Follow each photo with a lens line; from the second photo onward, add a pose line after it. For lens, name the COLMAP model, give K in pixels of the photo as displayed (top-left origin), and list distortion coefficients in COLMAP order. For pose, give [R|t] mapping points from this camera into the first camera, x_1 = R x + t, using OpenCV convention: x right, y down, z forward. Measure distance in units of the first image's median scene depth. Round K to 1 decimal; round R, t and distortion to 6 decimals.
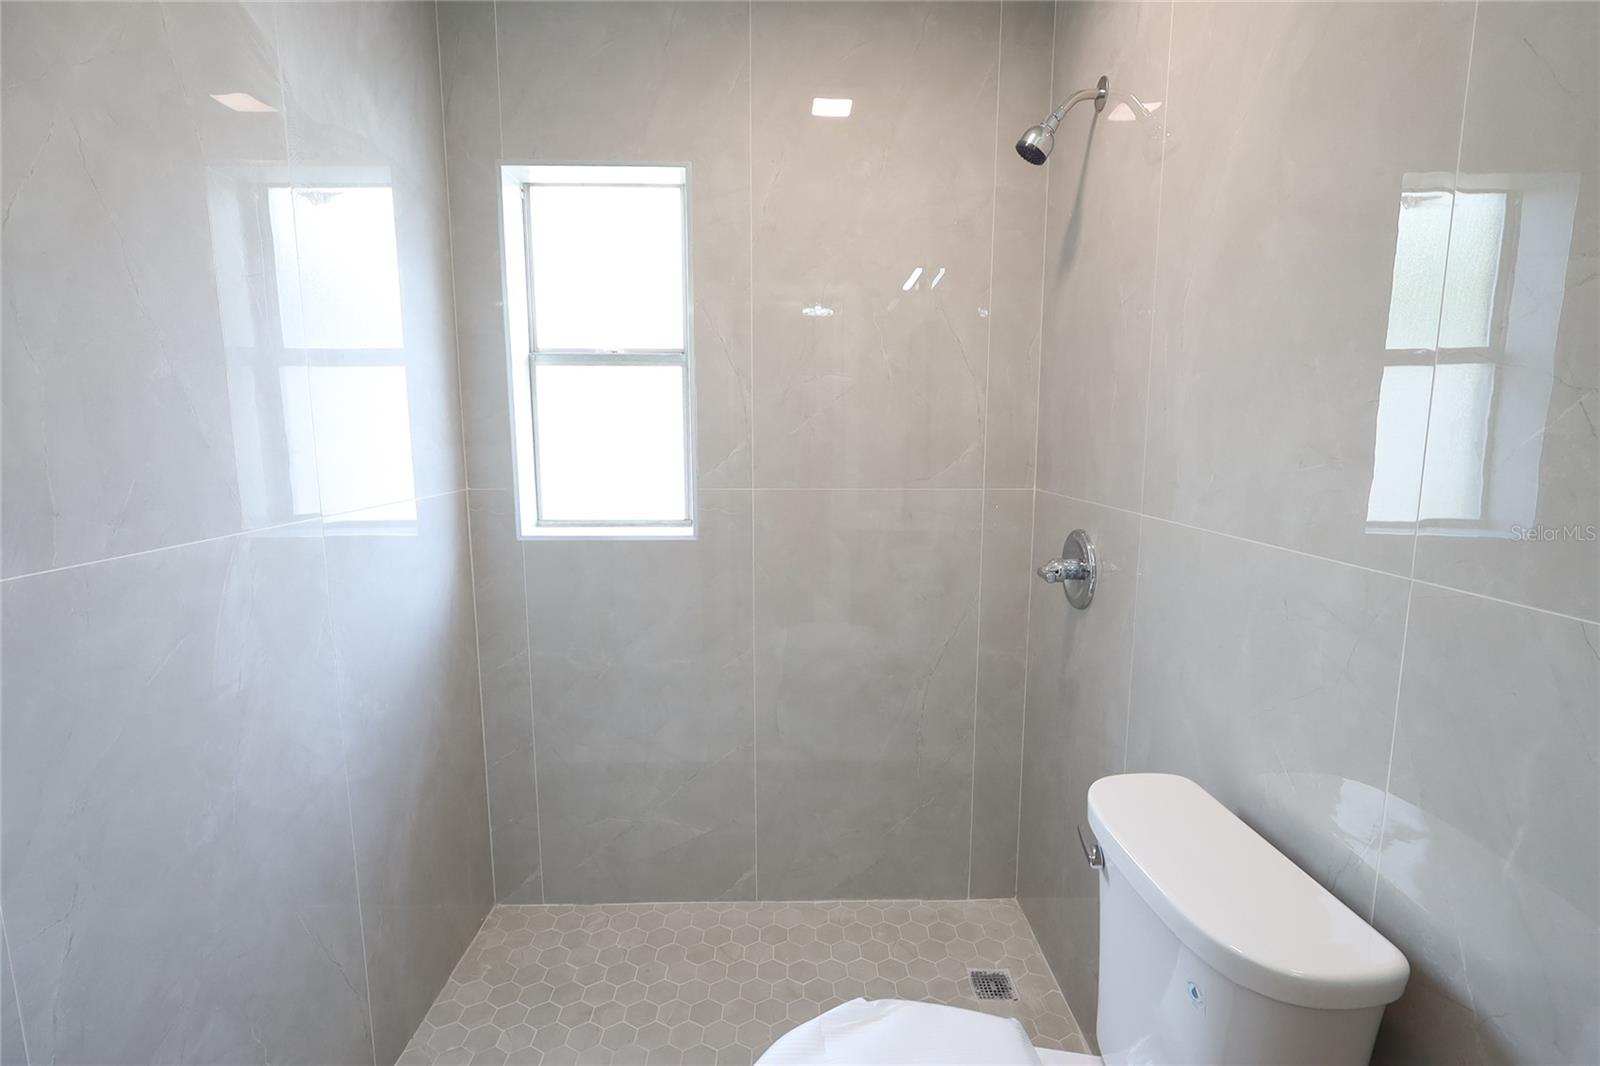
lens RADIAL K [[766.2, 0, 800.0], [0, 766.2, 533.0], [0, 0, 1]] dist [0.004906, 0.000566]
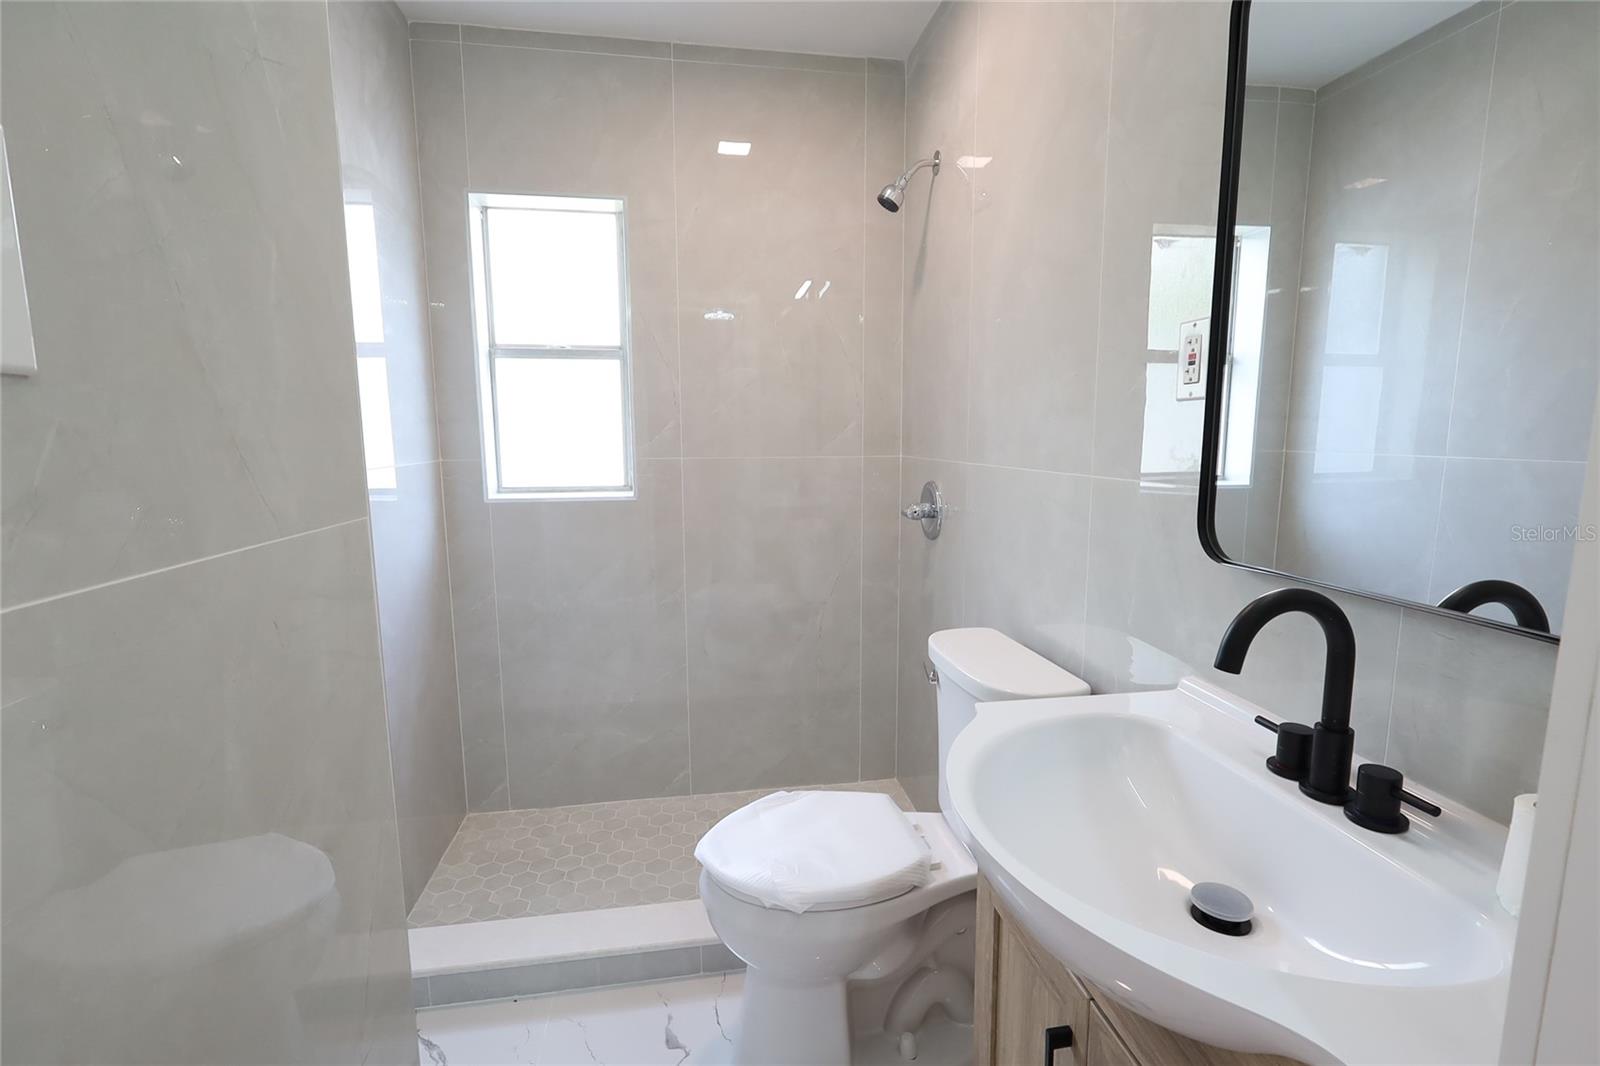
lens RADIAL K [[766.2, 0, 800.0], [0, 766.2, 533.0], [0, 0, 1]] dist [0.004906, 0.000566]
pose [[0.990386, -0.024085, 0.136221, -0.043112], [0.024712, 0.999690, -0.002916, 0.072279], [-0.136109, 0.006255, 0.990674, -0.259065]]
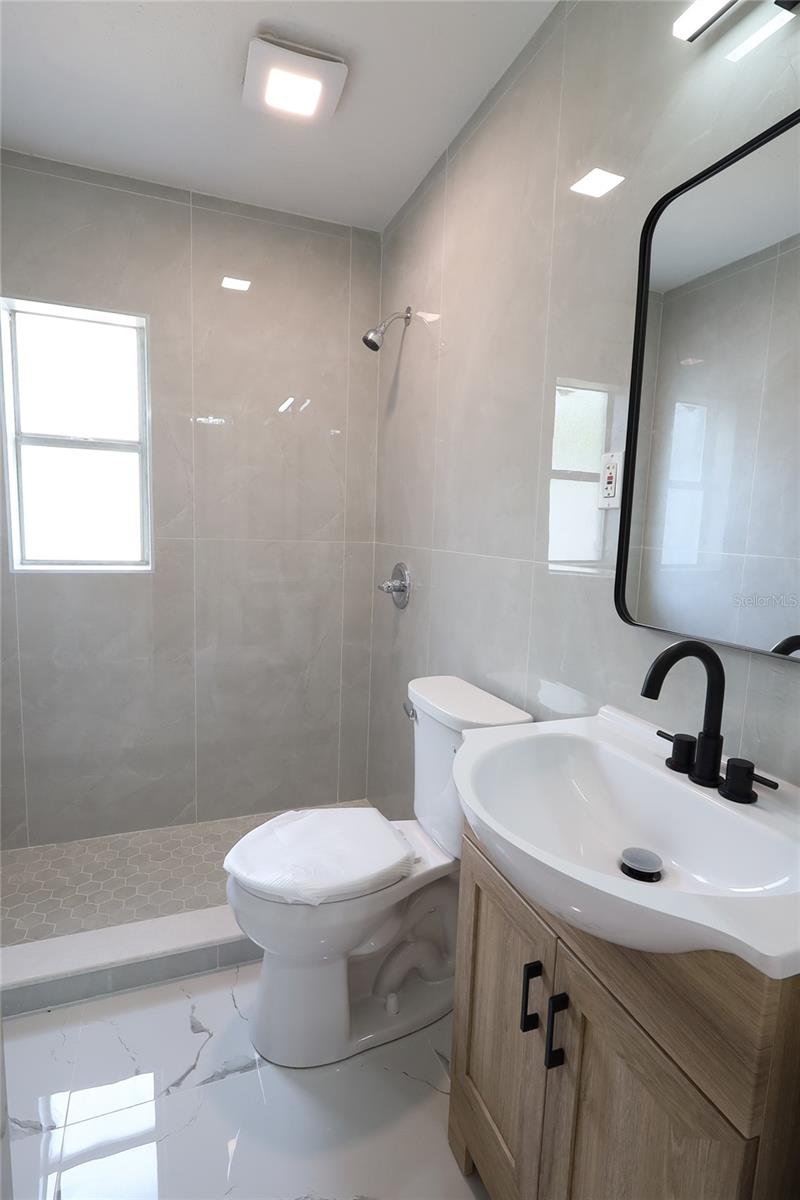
lens RADIAL K [[623.3, 0, 400.0], [0, 623.3, 600.0], [0, 0, 1]] dist [0.005571, -0.000212]
pose [[0.937714, -0.012717, 0.347175, -0.106446], [0.016021, 0.999850, -0.006648, 0.074908], [-0.347039, 0.011796, 0.937777, -0.268111]]
